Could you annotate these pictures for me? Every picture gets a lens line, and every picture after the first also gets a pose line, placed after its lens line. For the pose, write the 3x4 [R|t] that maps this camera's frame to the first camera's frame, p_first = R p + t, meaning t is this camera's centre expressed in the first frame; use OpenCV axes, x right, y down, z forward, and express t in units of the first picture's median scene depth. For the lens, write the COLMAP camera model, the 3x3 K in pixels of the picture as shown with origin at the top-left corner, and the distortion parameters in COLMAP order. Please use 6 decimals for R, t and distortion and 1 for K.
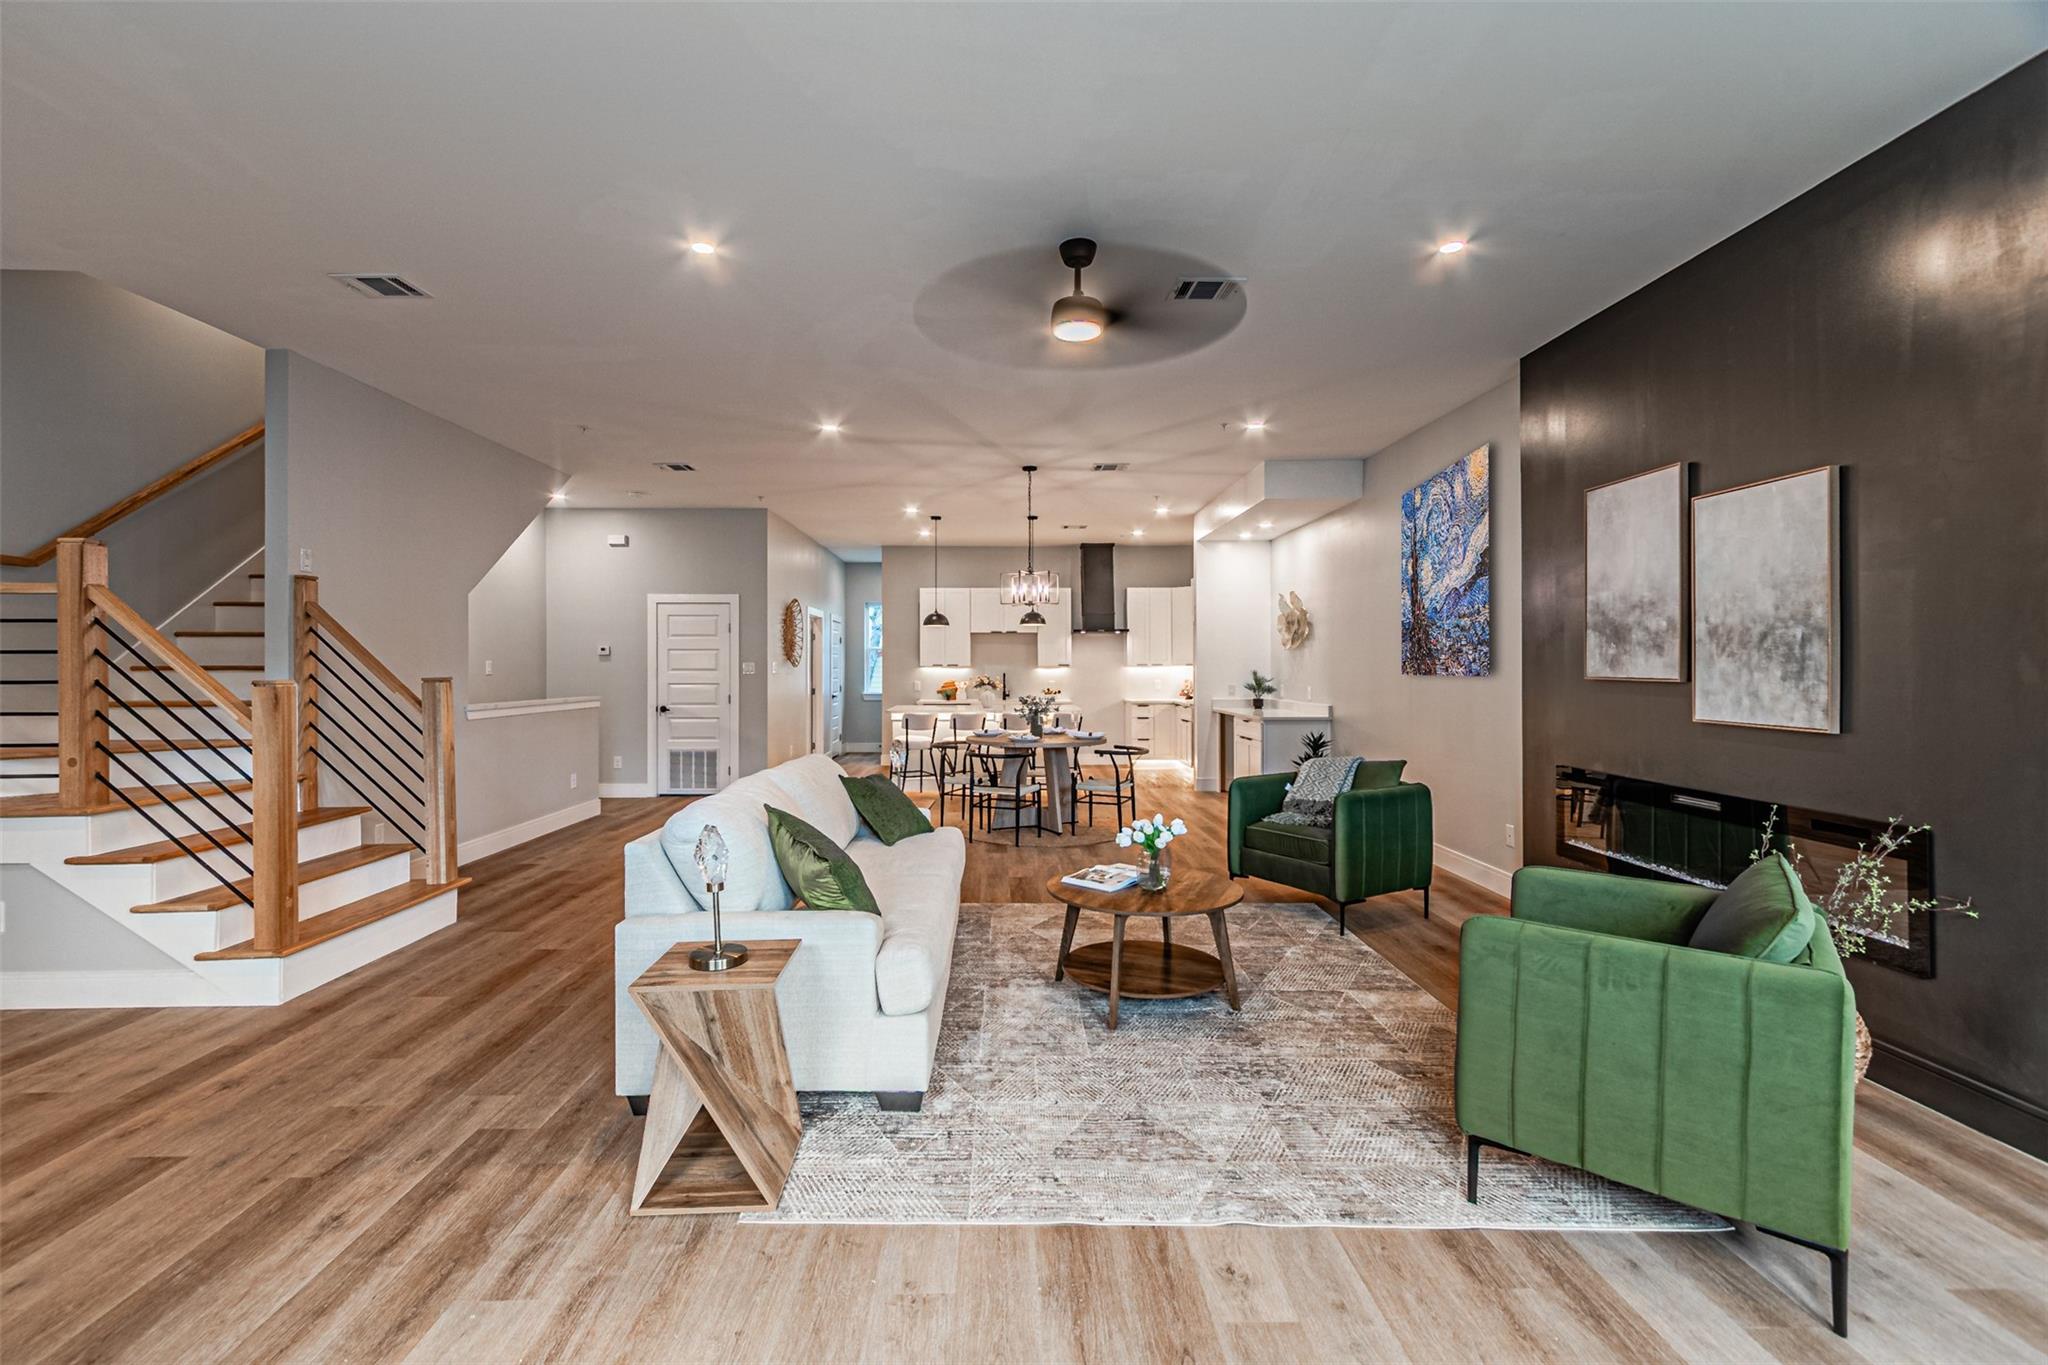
lens RADIAL K [[904.7, 0, 1018.2], [0, 904.7, 671.7], [0, 0, 1]] dist [0.007806, -0.003169]
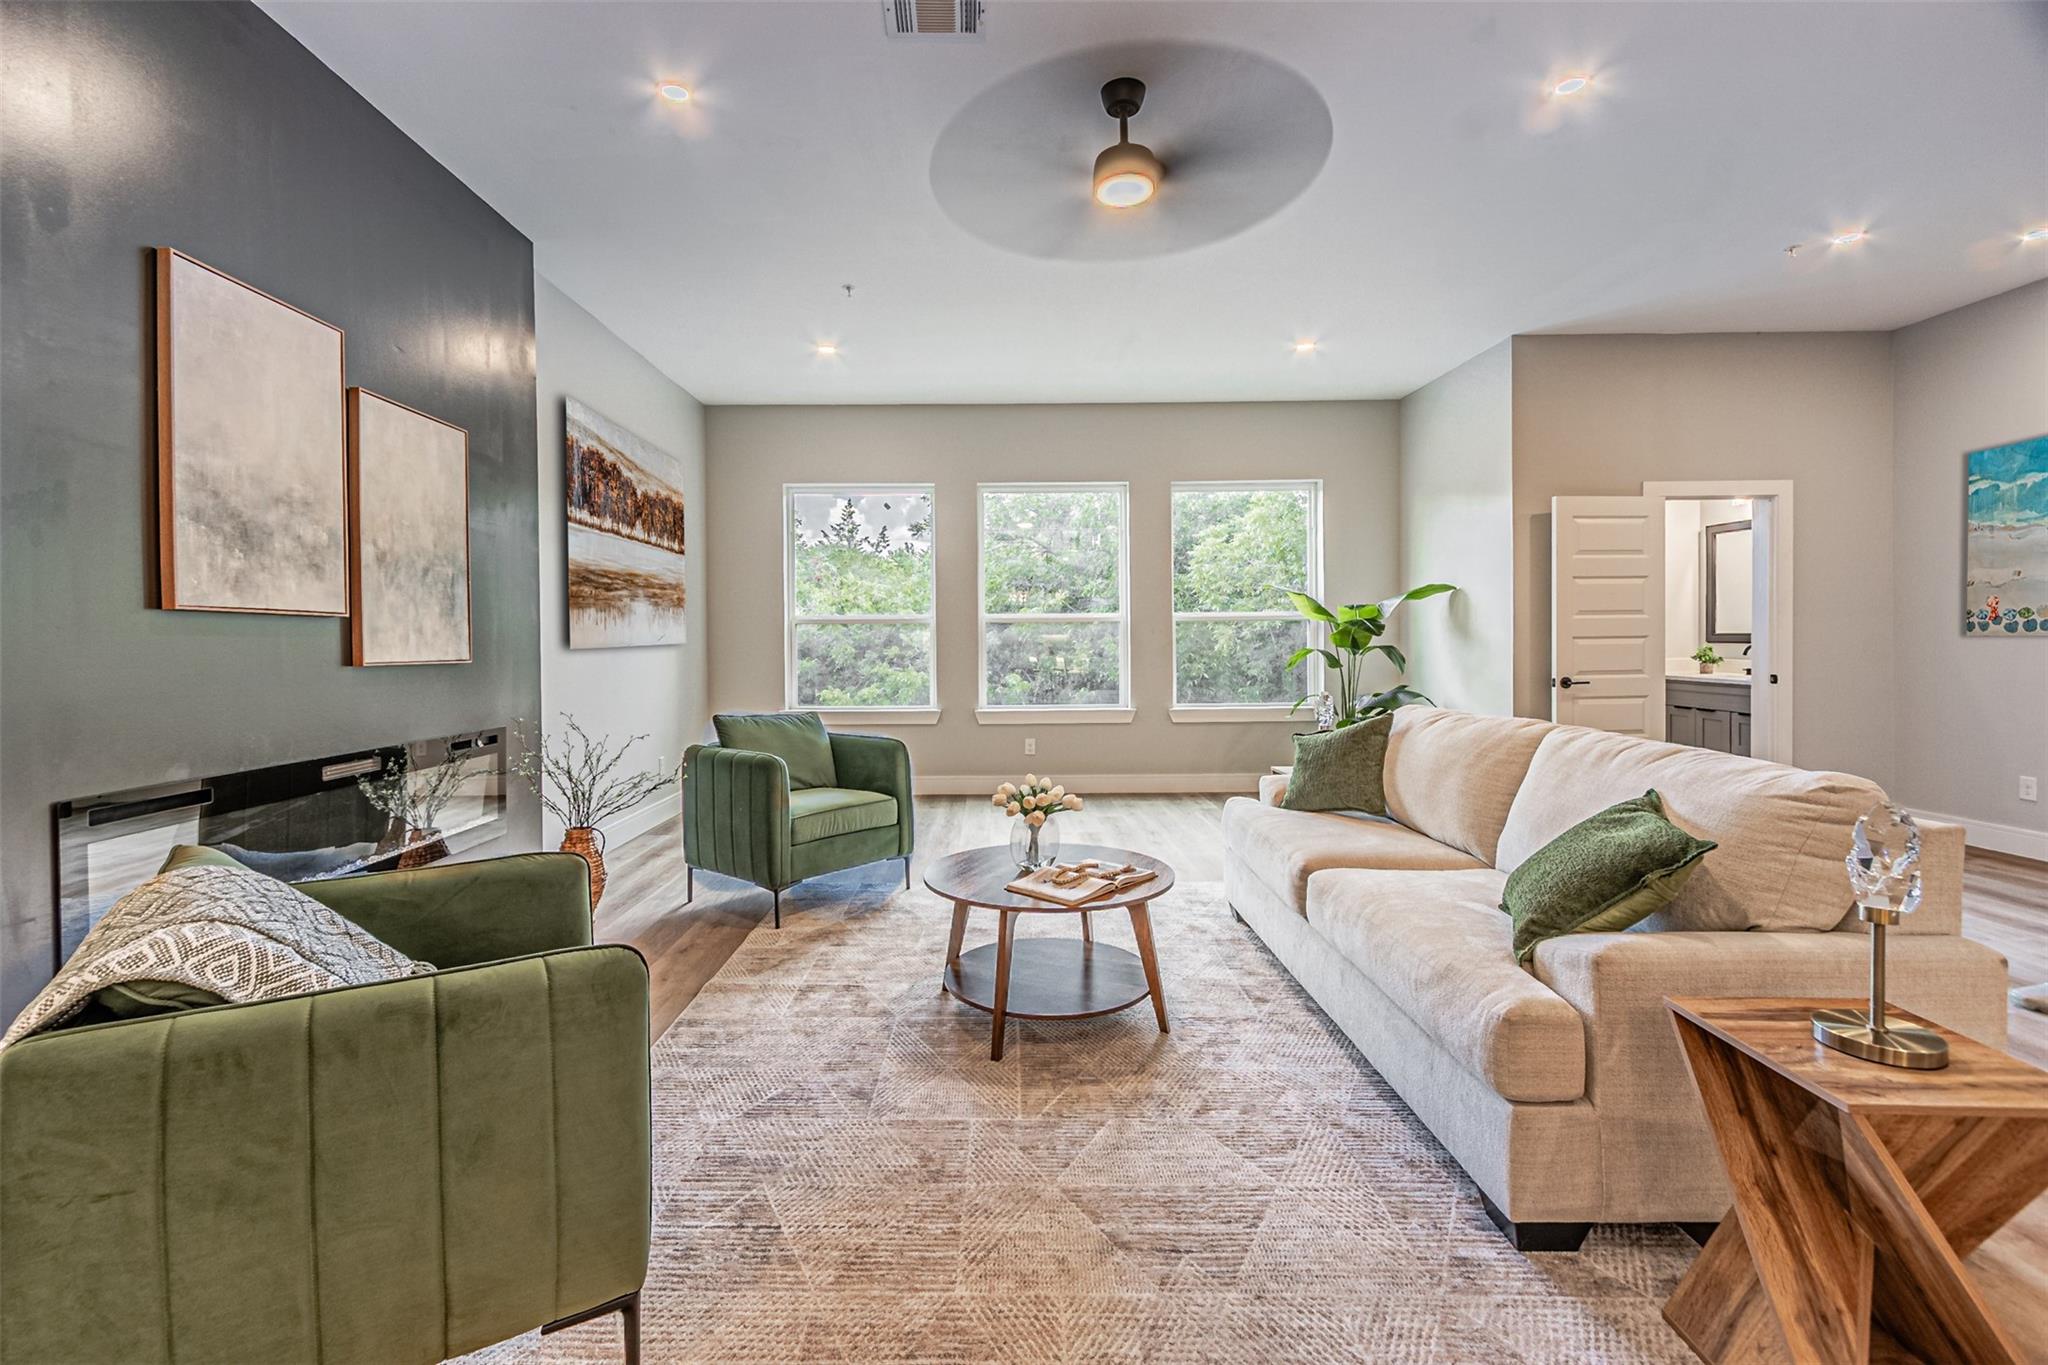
lens RADIAL K [[904.7, 0, 1007.7], [0, 904.7, 648.9], [0, 0, 1]] dist [0.007806, -0.003169]
pose [[-0.999876, 0.009250, 0.012741, 0.150893], [0.009443, 0.999840, 0.015212, 0.030065], [-0.012598, 0.015330, -0.999803, 1.649578]]
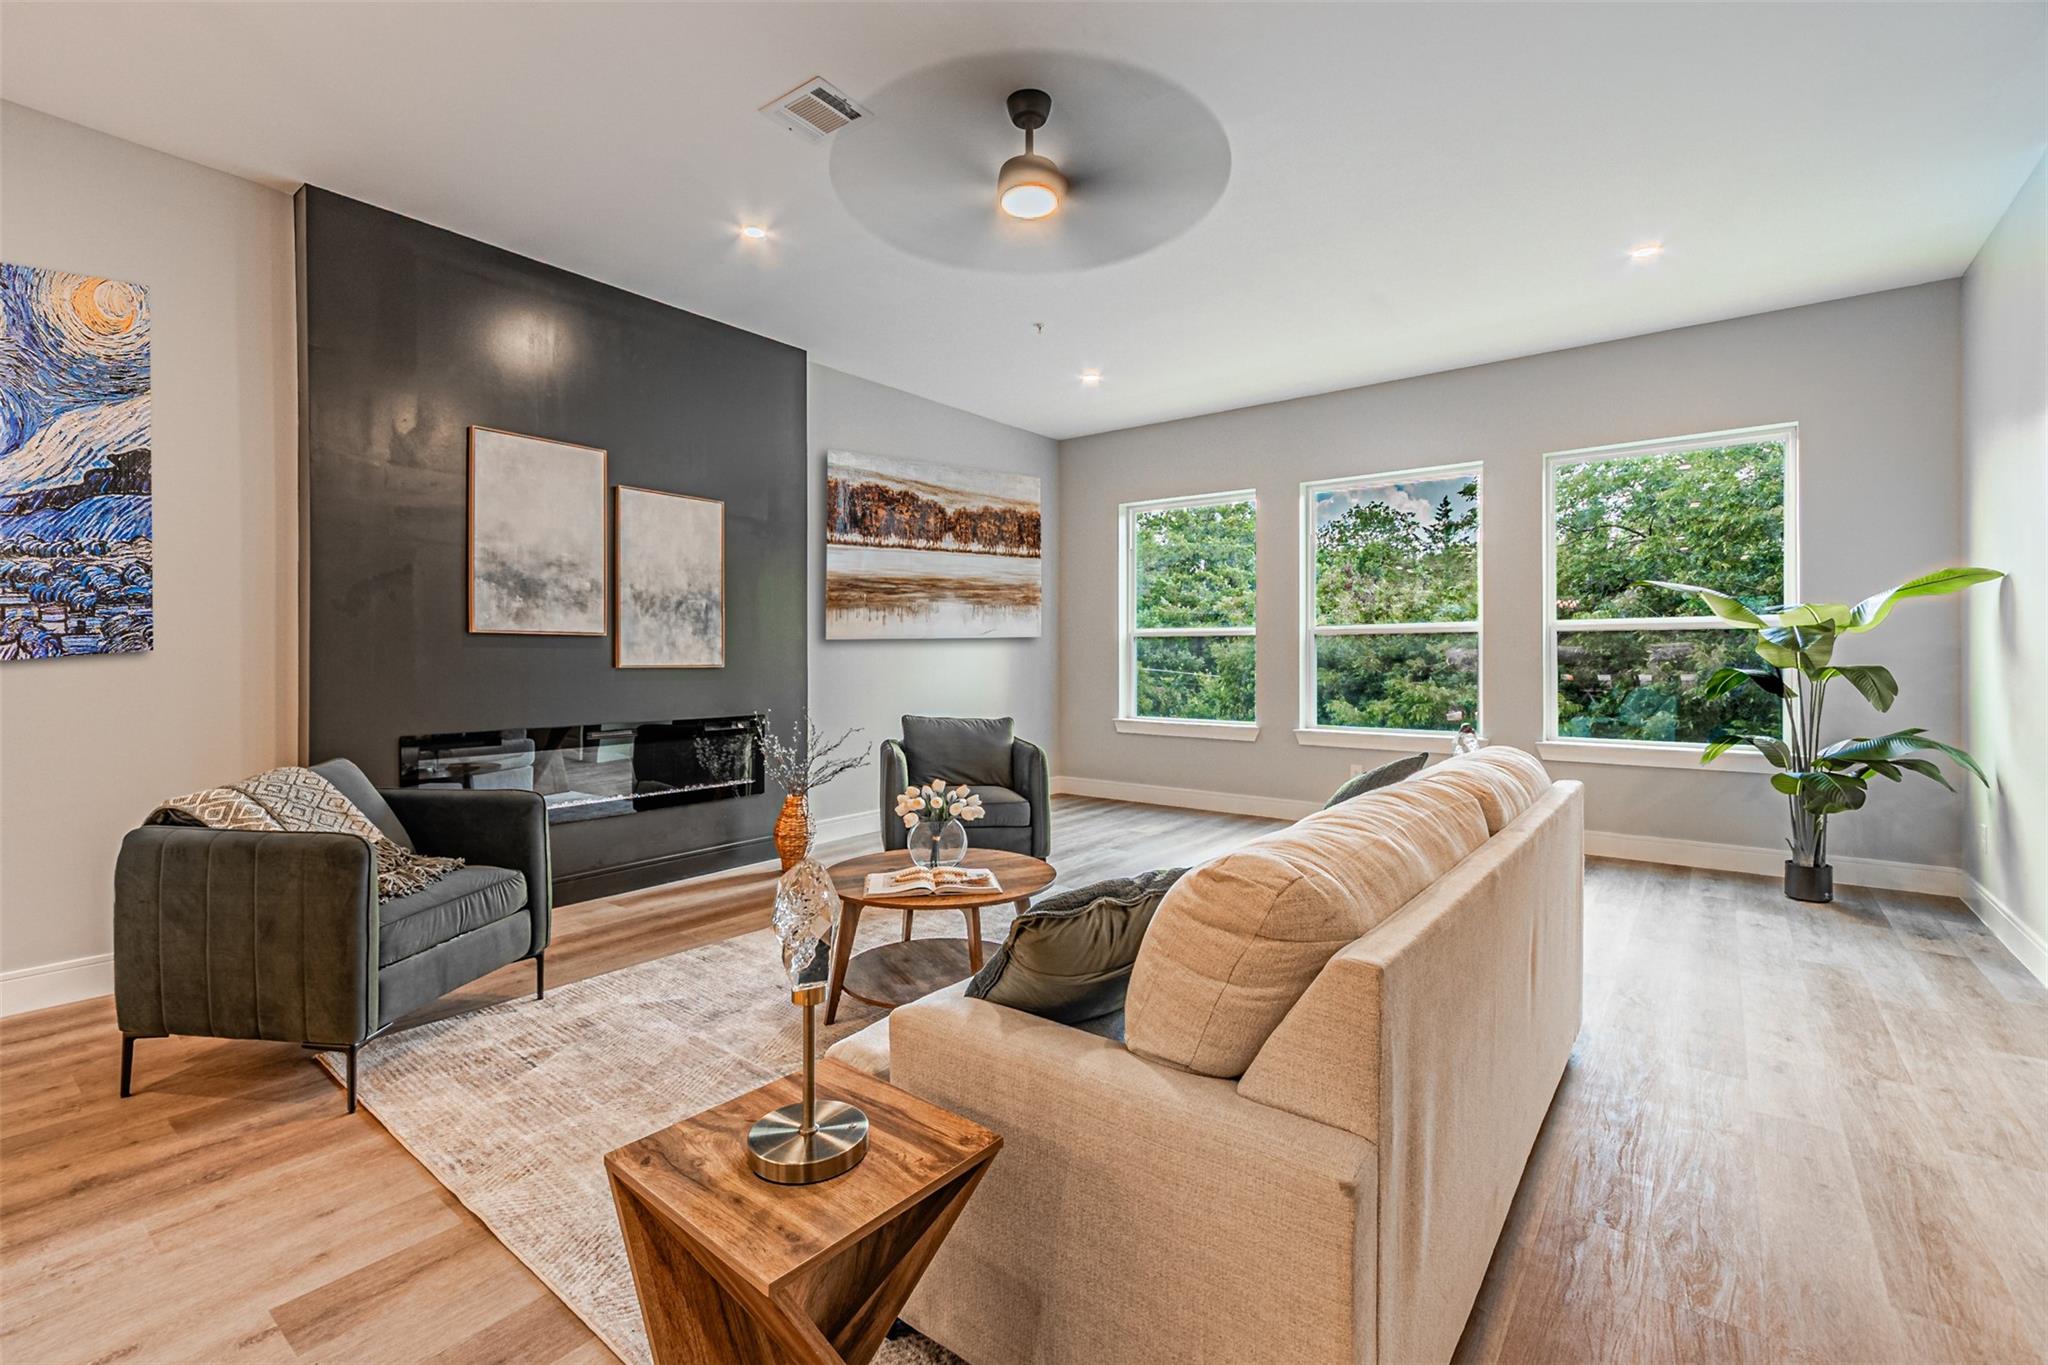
lens RADIAL K [[904.7, 0, 1007.4], [0, 904.7, 652.9], [0, 0, 1]] dist [0.007806, -0.003169]
pose [[-0.773853, 0.004054, 0.633352, -0.399064], [0.005759, 0.999983, 0.000636, 0.034015], [-0.633339, 0.004140, -0.773864, 1.483375]]
